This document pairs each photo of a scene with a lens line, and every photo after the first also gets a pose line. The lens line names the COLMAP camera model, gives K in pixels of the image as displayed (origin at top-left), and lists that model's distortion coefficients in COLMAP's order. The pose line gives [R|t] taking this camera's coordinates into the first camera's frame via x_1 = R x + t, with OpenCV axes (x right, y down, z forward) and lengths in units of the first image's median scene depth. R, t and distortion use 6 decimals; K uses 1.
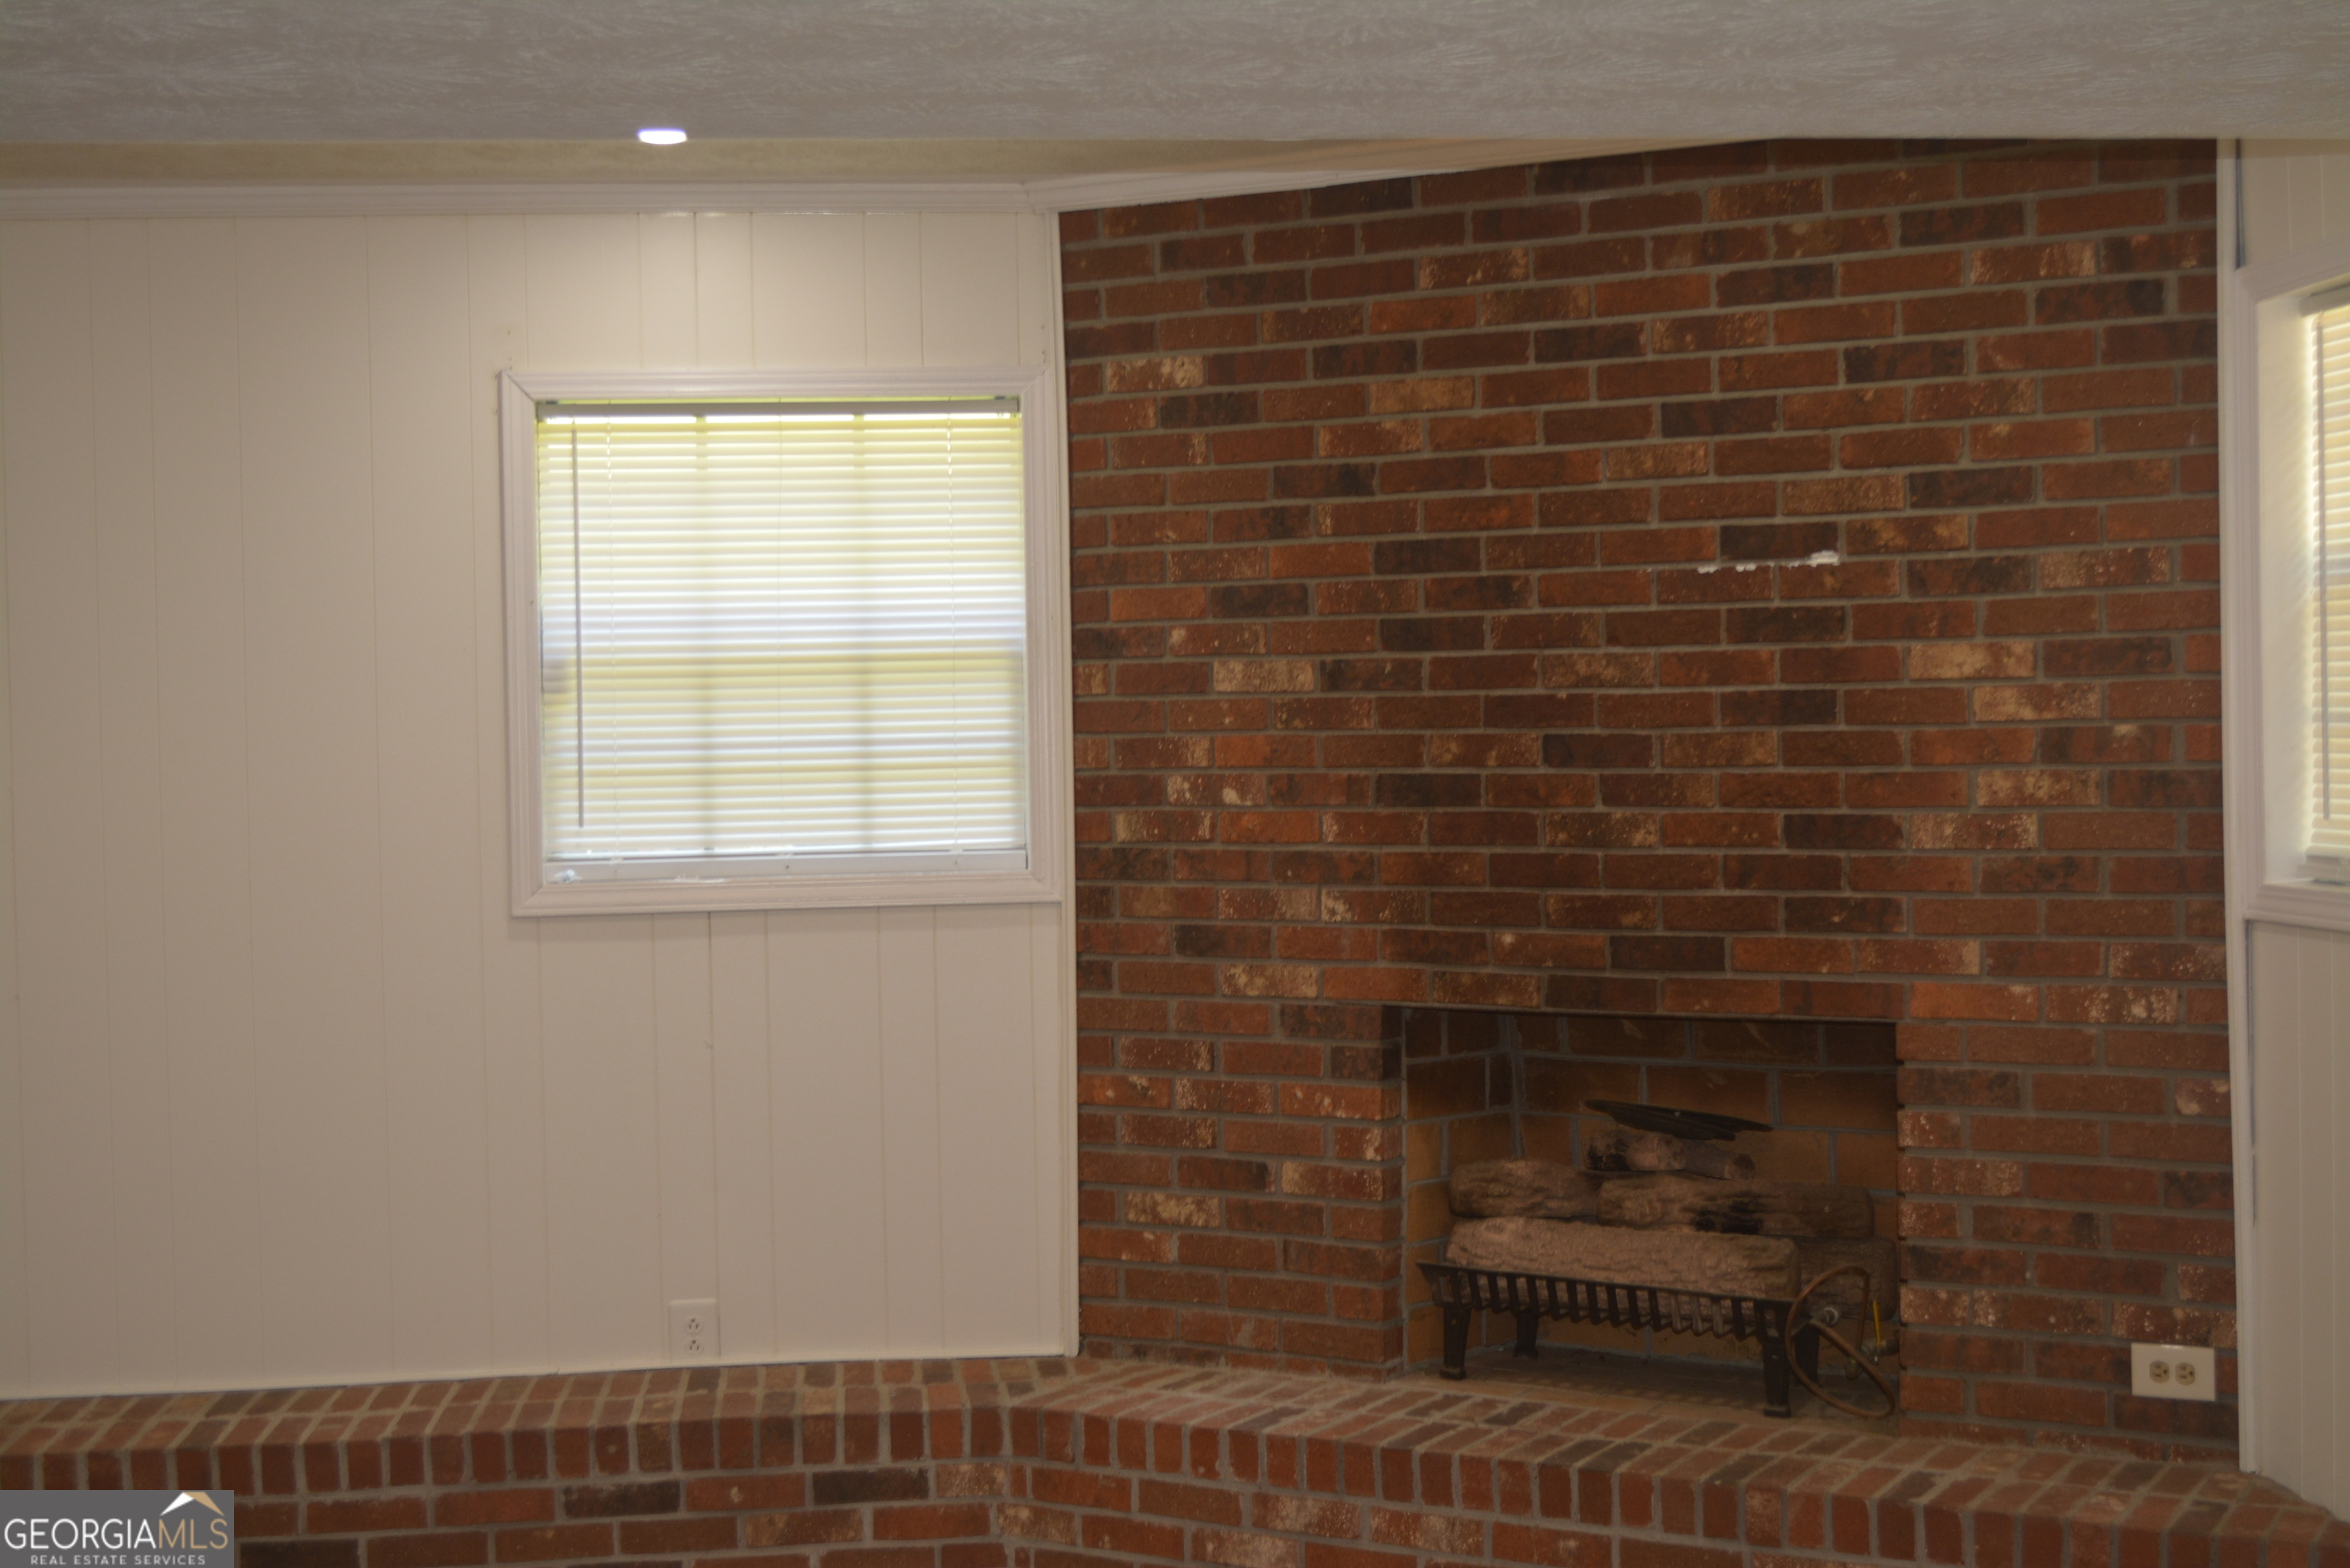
lens RADIAL K [[3023.0, 0, 1176.3], [0, 3023.0, 784.3], [0, 0, 1]] dist [-0.015757, 0.023907]
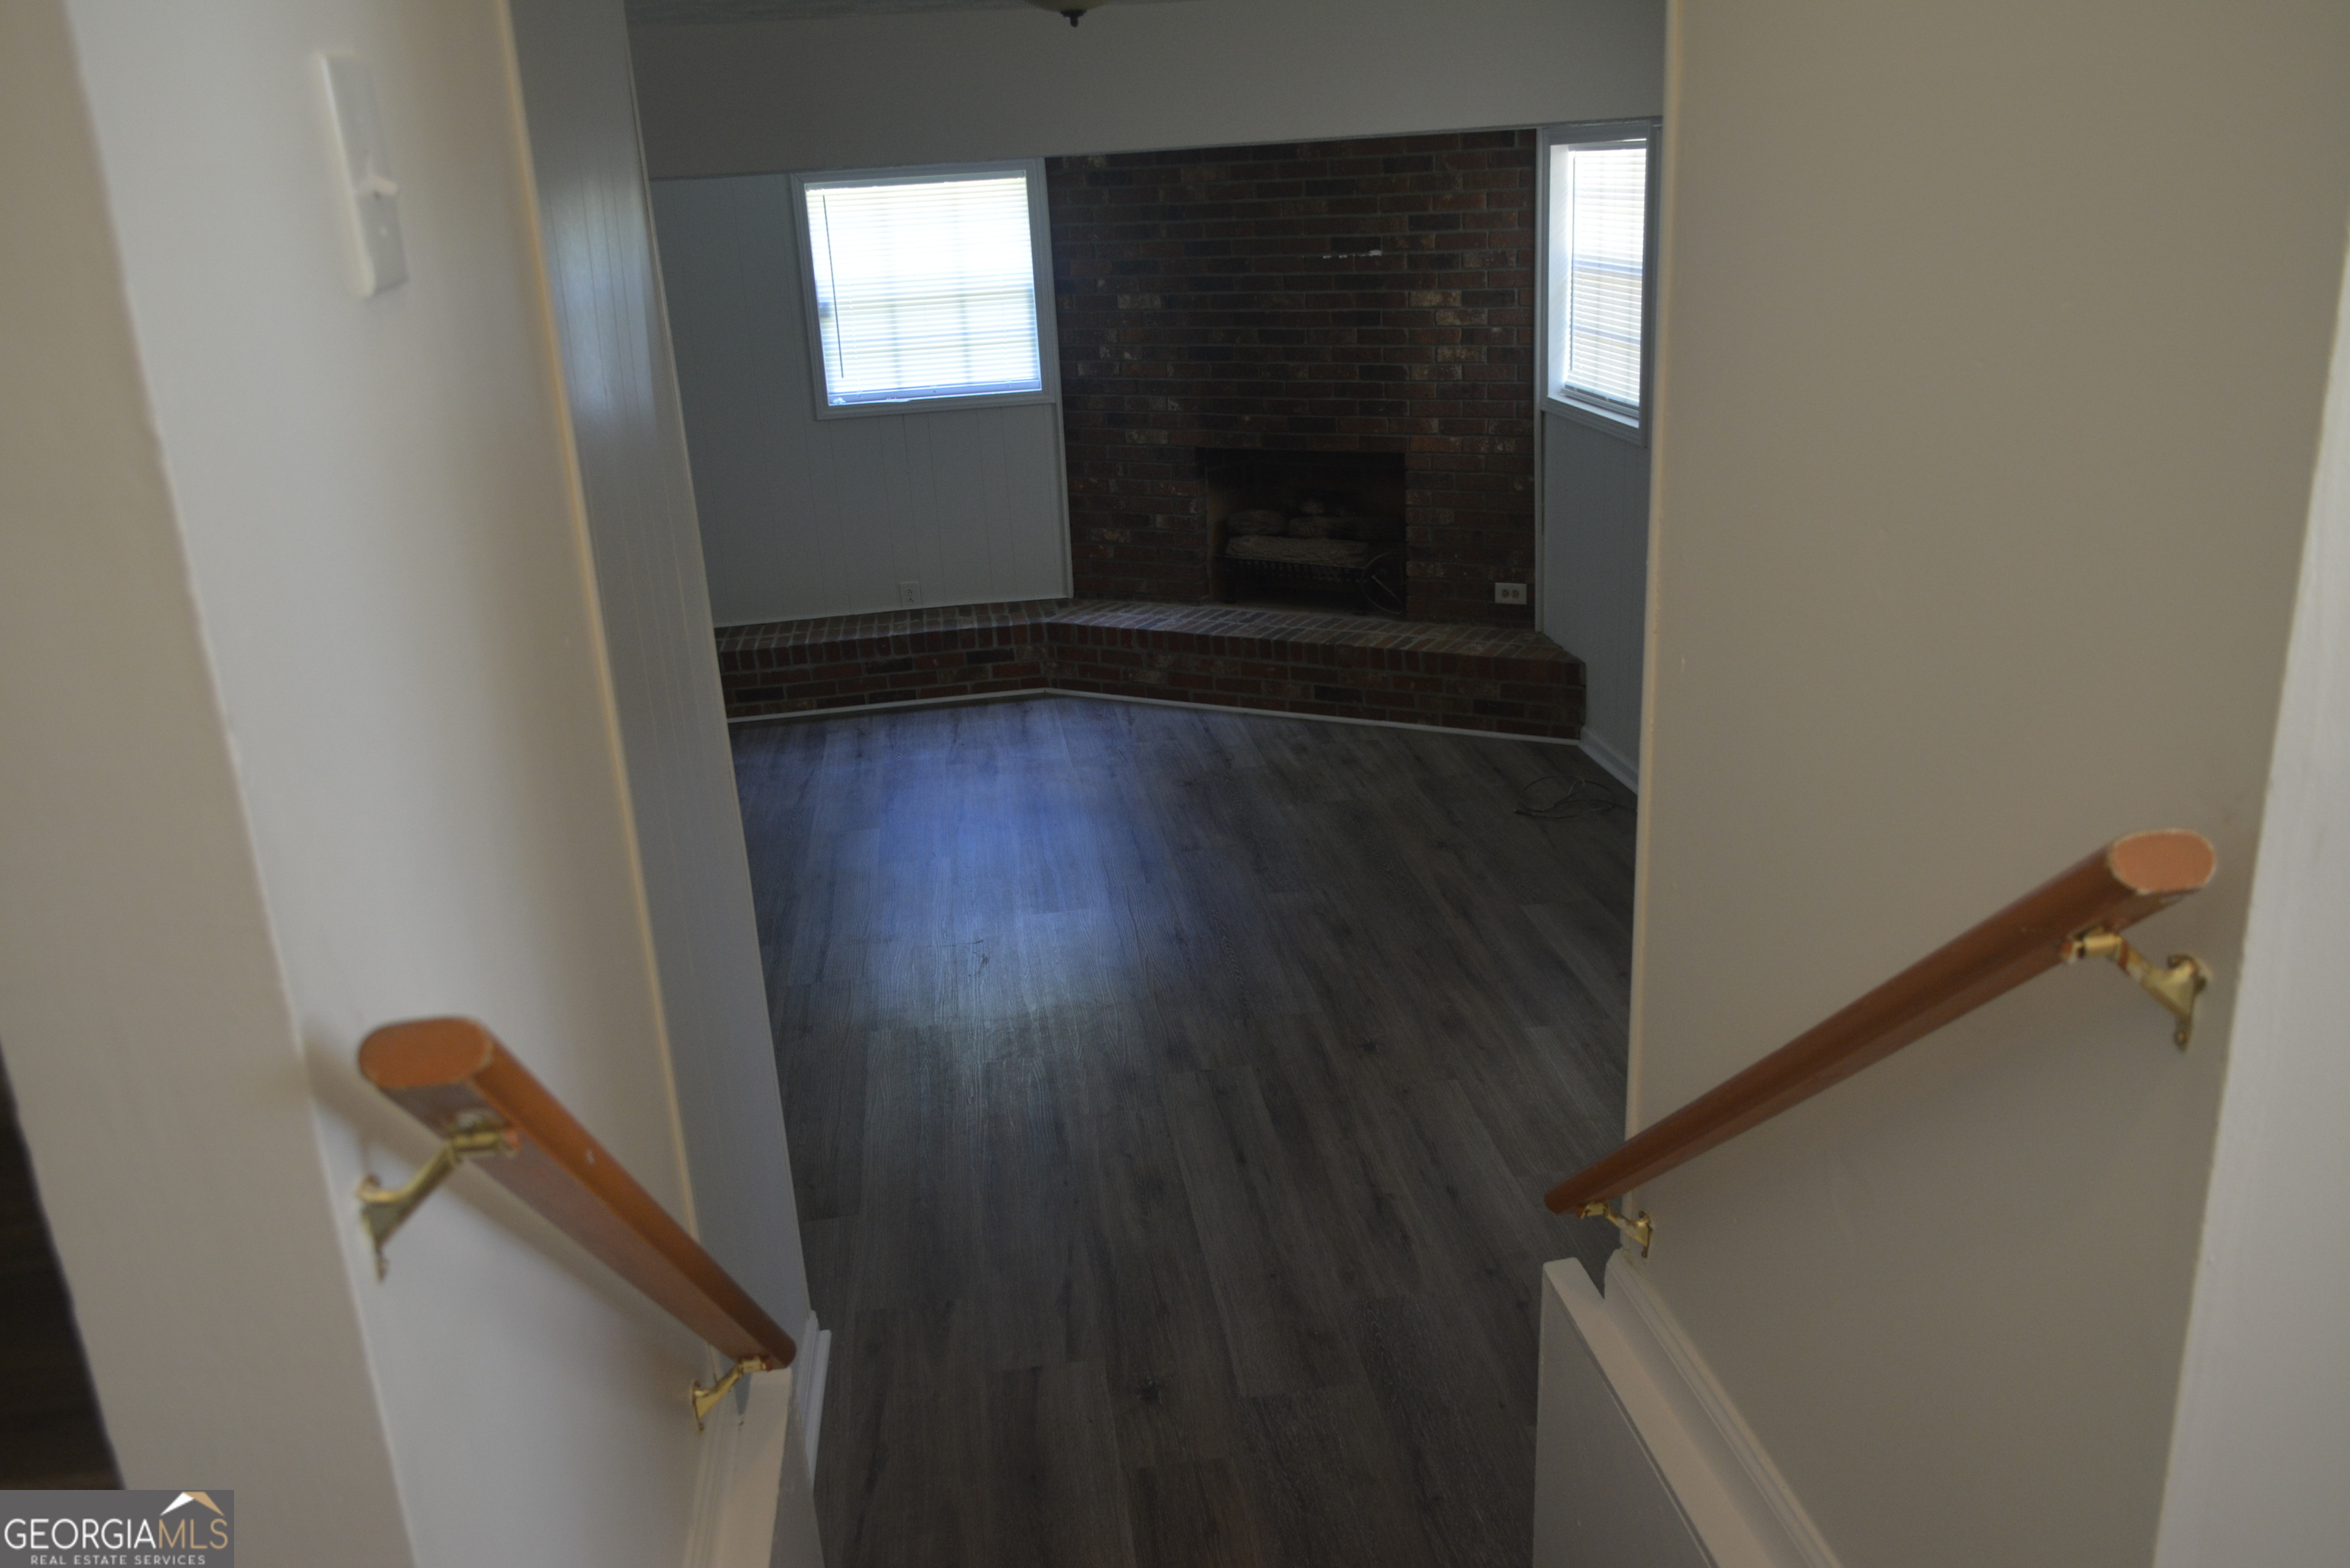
lens RADIAL K [[1903.8, 0, 1177.0], [0, 1903.8, 794.3], [0, 0, 1]] dist [0.006229, 0.017610]
pose [[0.999201, -0.039627, 0.005167, 0.037390], [0.036010, 0.948886, 0.313558, -0.140465], [-0.017328, -0.313121, 0.949555, -0.503282]]
